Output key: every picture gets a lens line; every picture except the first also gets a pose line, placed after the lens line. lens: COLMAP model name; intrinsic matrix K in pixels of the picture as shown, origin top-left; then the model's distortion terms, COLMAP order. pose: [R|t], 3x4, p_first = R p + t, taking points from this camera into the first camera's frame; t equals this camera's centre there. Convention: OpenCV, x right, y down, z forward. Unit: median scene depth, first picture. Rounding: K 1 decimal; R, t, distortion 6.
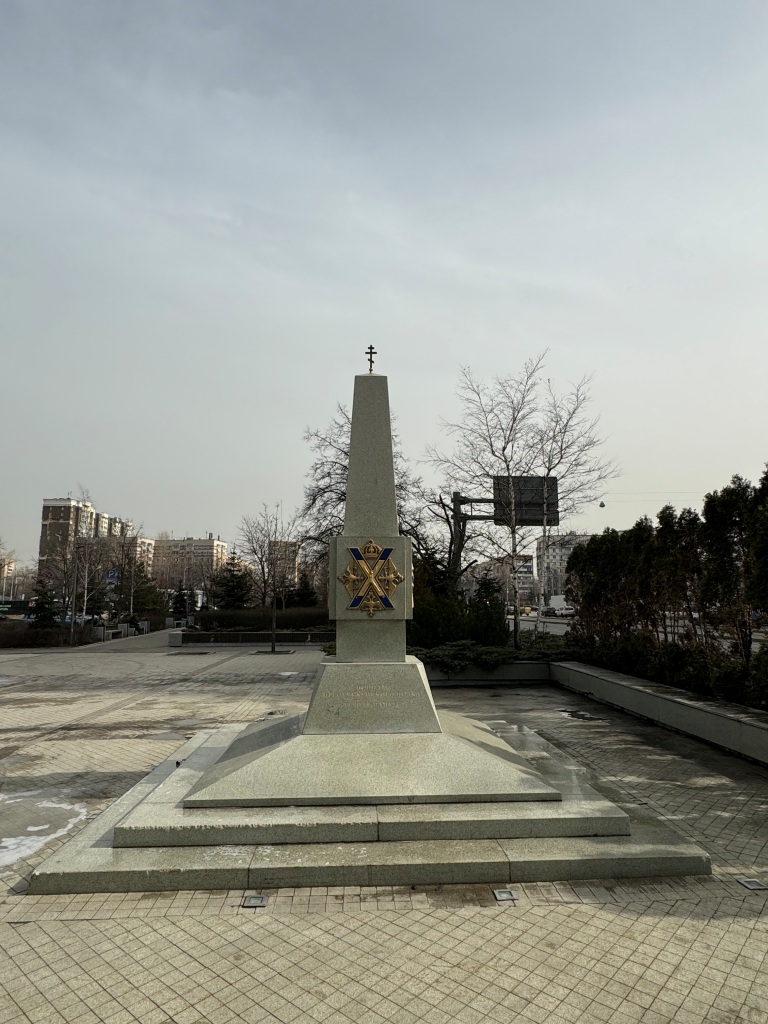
lens RADIAL K [[603.0, 0, 386.6], [0, 603.0, 517.1], [0, 0, 1]] dist [-0.004177, -0.000109]
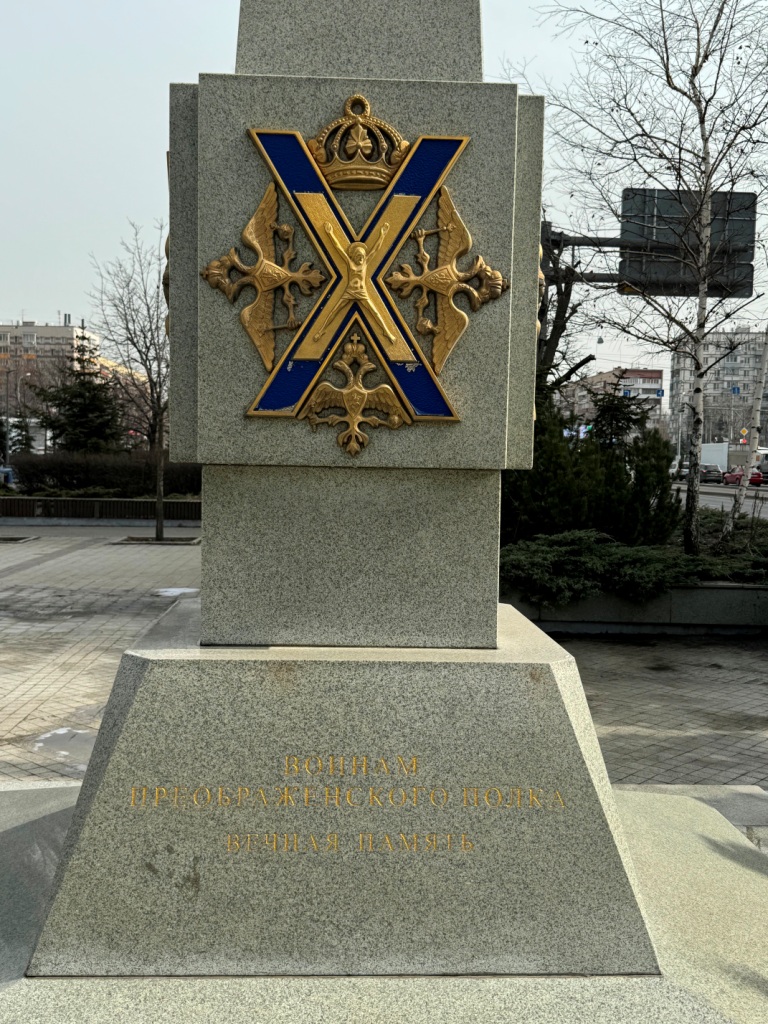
lens RADIAL K [[1101.7, 0, 383.6], [0, 1101.7, 512.7], [0, 0, 1]] dist [-0.004642, 0.000000]
pose [[0.999708, 0.023459, -0.005826, -0.004646], [-0.021859, 0.980288, 0.196359, 0.042883], [0.010317, -0.196175, 0.980515, 0.239802]]
